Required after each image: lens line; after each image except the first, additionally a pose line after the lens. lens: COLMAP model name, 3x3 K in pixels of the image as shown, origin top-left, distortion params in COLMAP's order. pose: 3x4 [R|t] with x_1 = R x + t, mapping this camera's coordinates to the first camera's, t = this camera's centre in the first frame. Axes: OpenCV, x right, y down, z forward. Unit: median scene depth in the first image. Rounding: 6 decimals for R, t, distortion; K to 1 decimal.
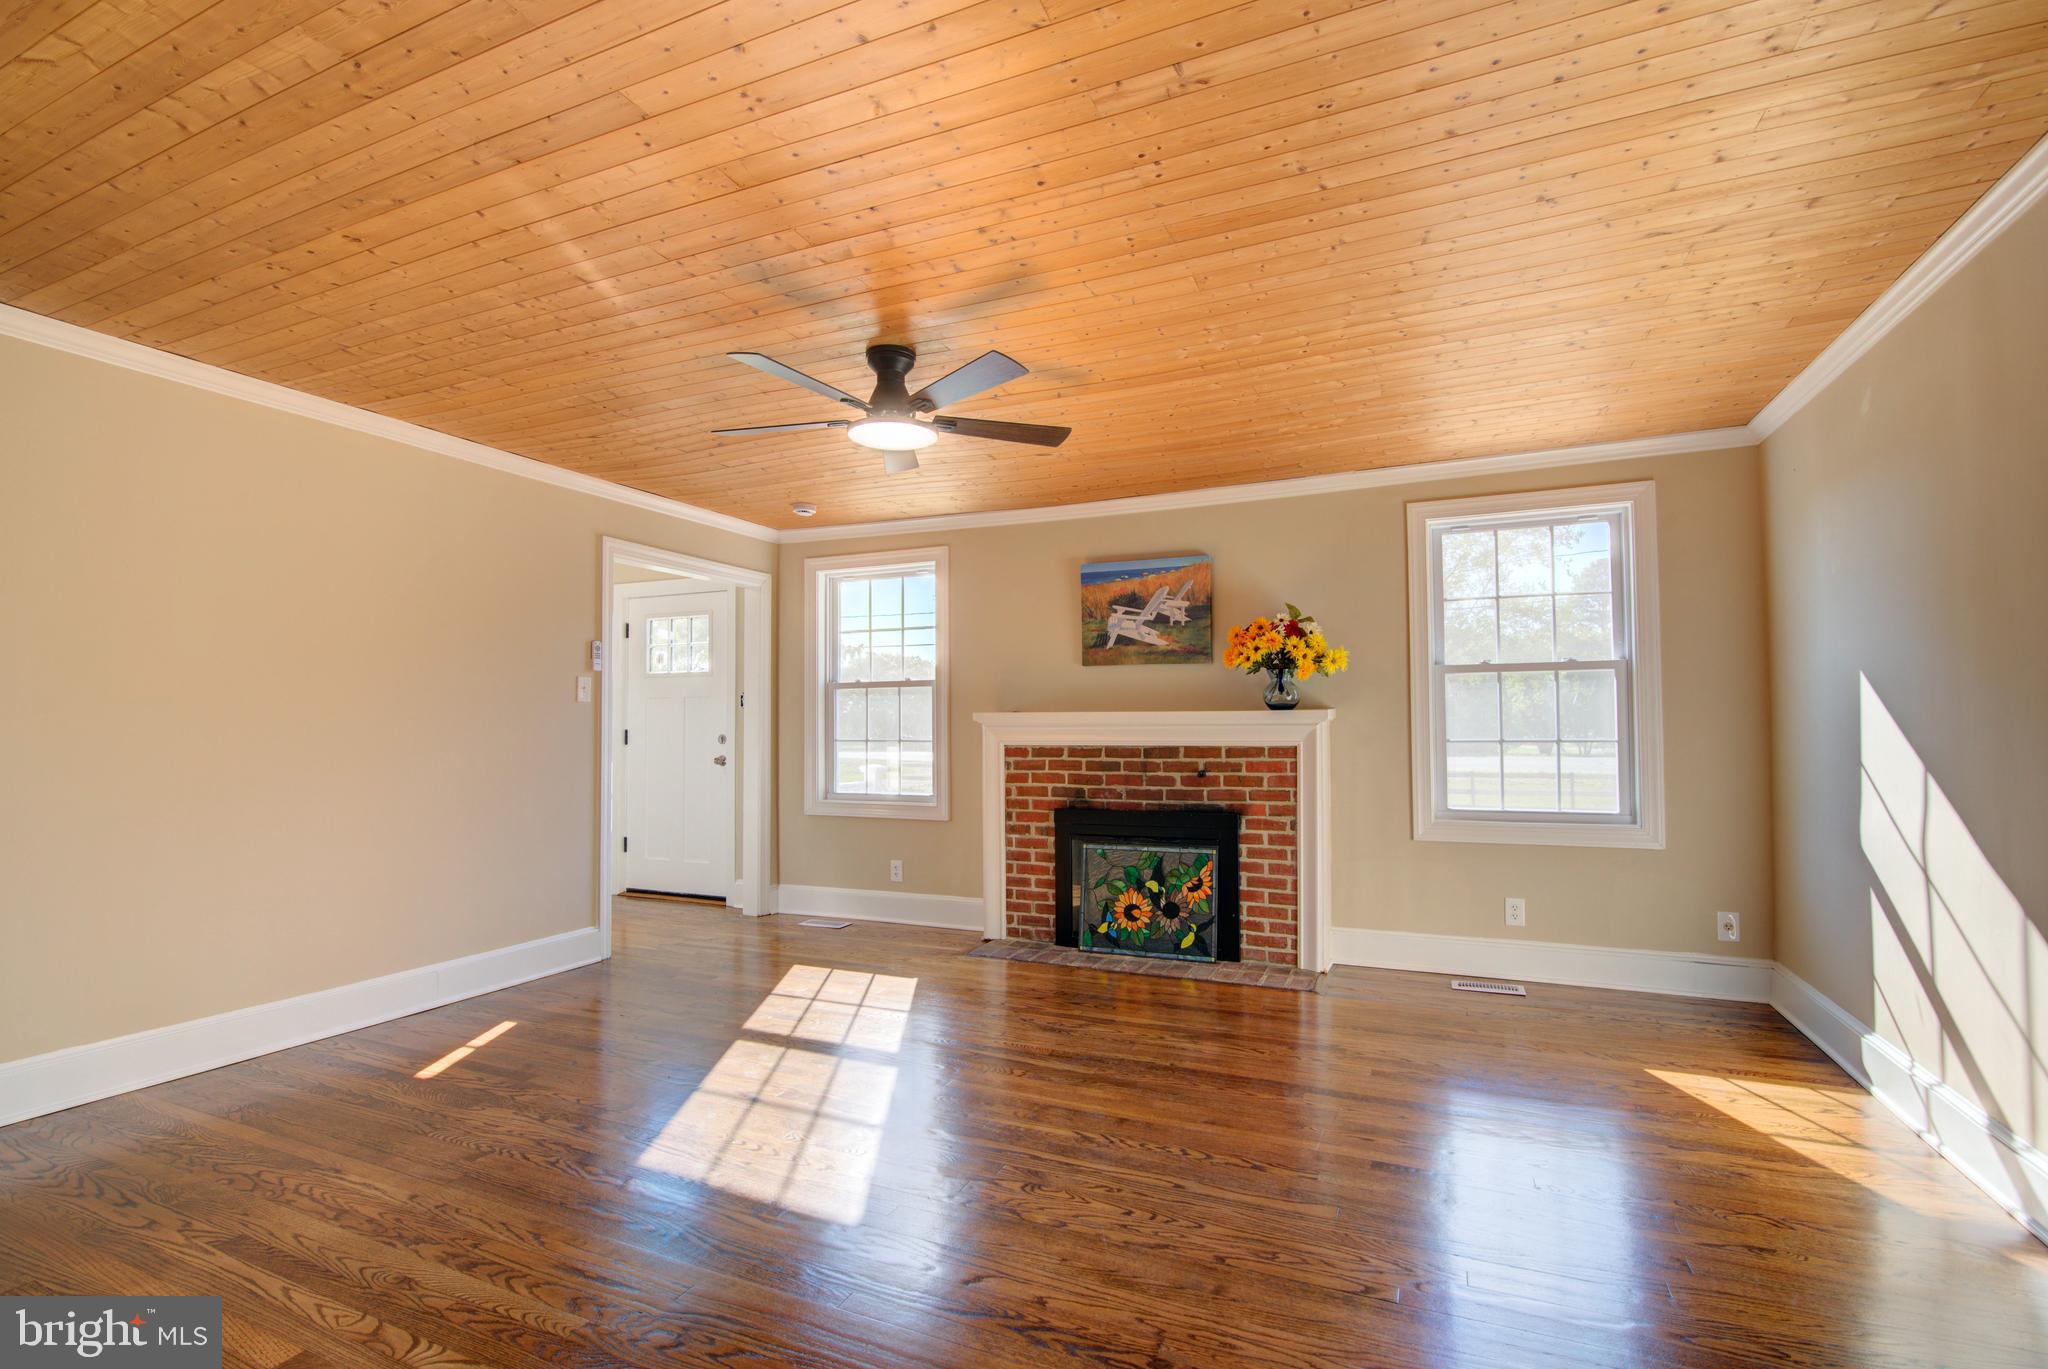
lens RADIAL K [[936.3, 0, 1027.3], [0, 936.3, 693.4], [0, 0, 1]] dist [-0.017055, 0.001585]
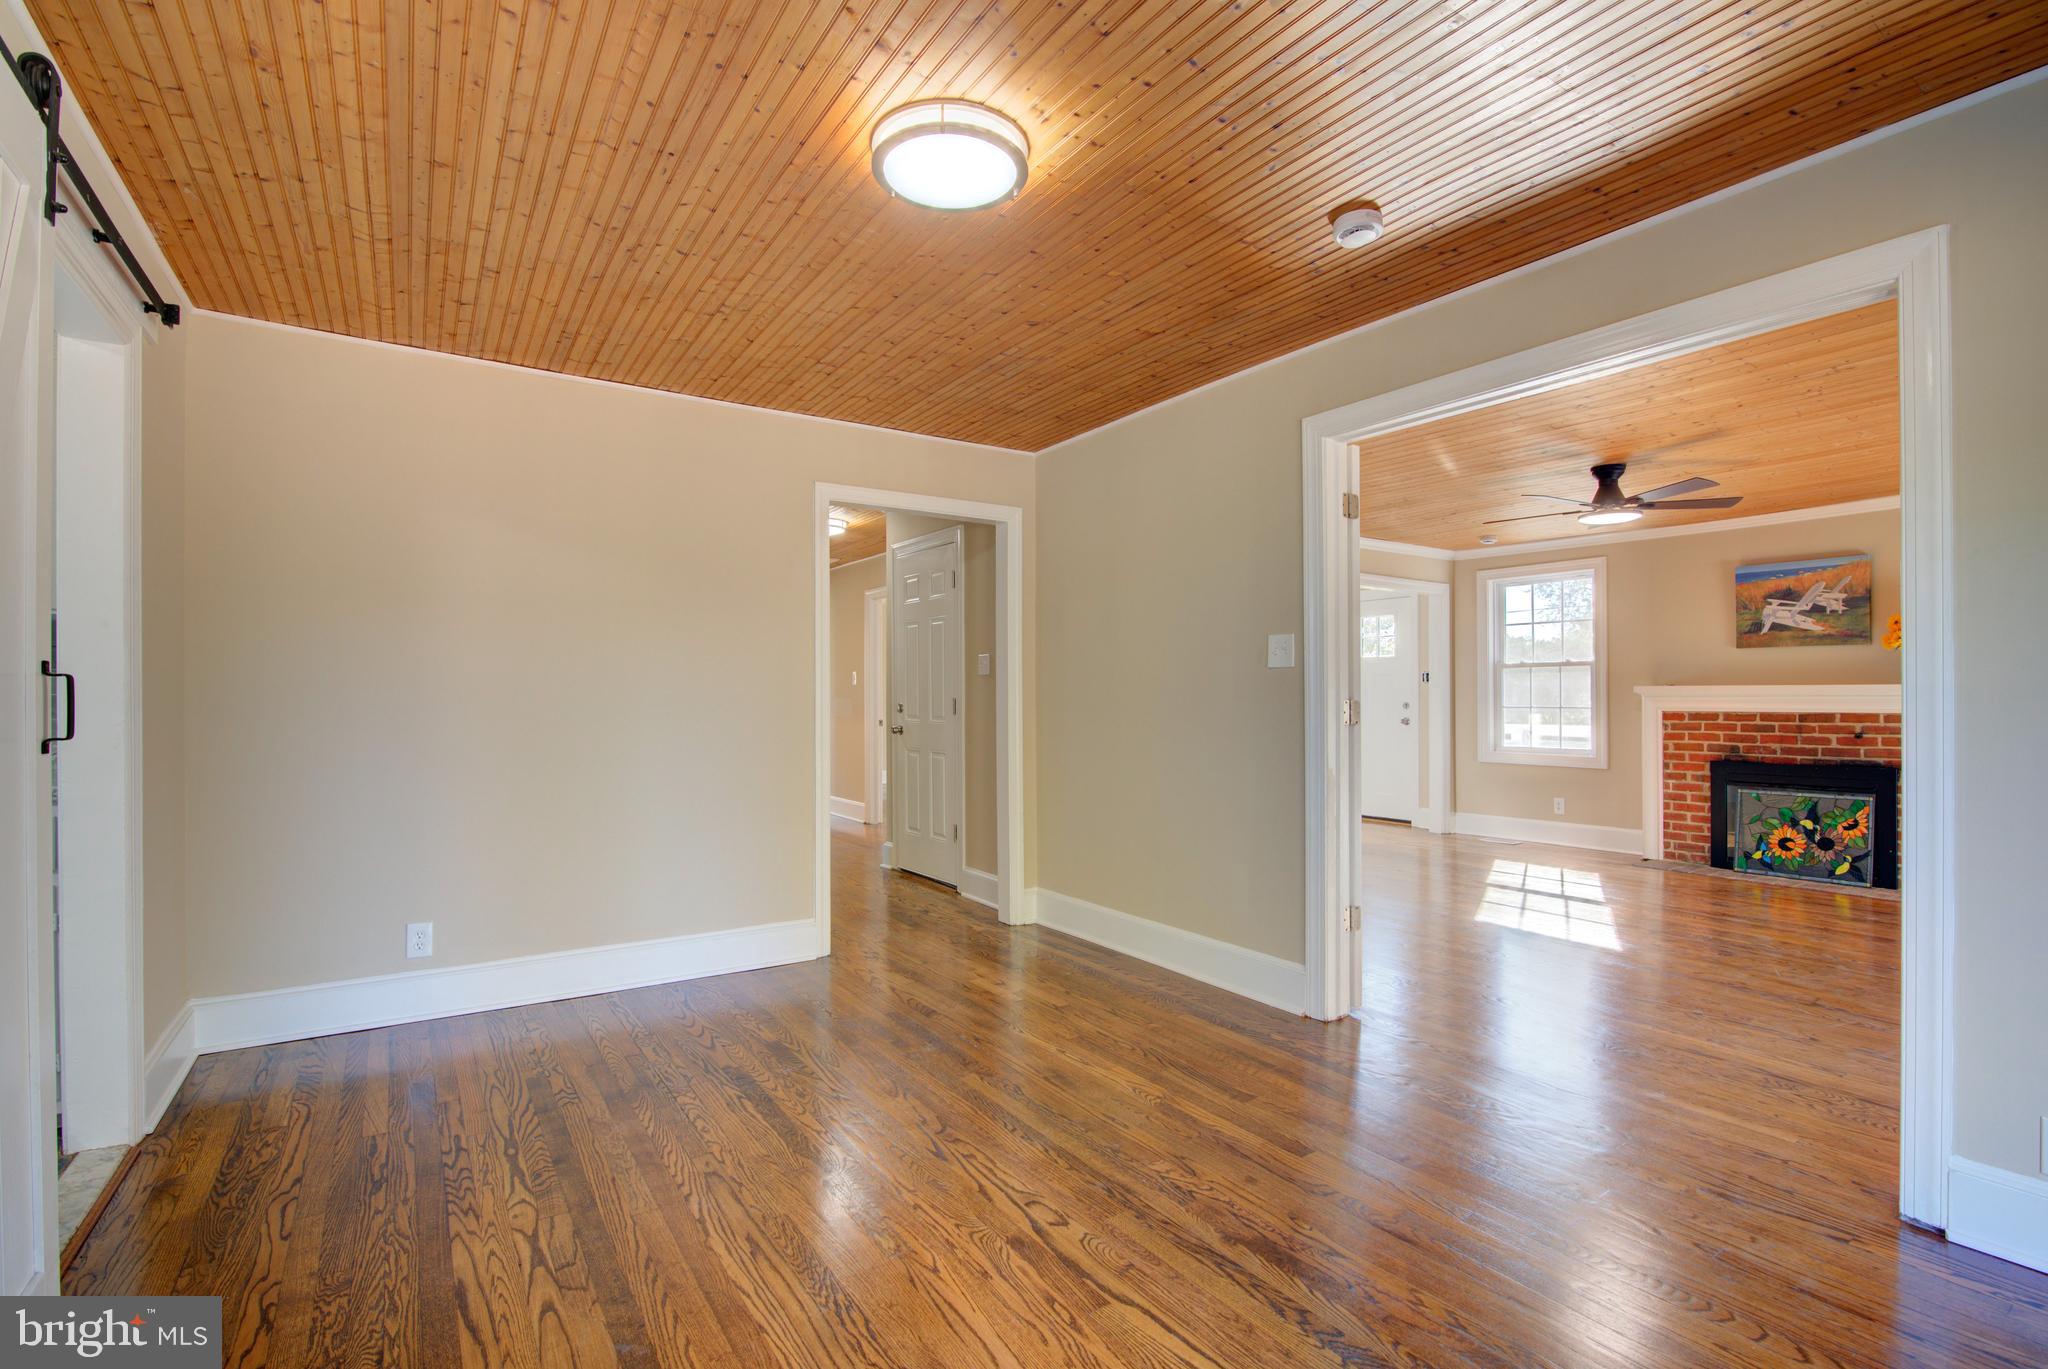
lens RADIAL K [[936.3, 0, 1027.3], [0, 936.3, 693.4], [0, 0, 1]] dist [-0.017055, 0.001585]
pose [[0.846653, 0.001287, -0.532144, -0.086455], [0.015151, 0.999533, 0.026522, -0.017039], [0.531930, -0.030518, 0.846238, -0.569629]]
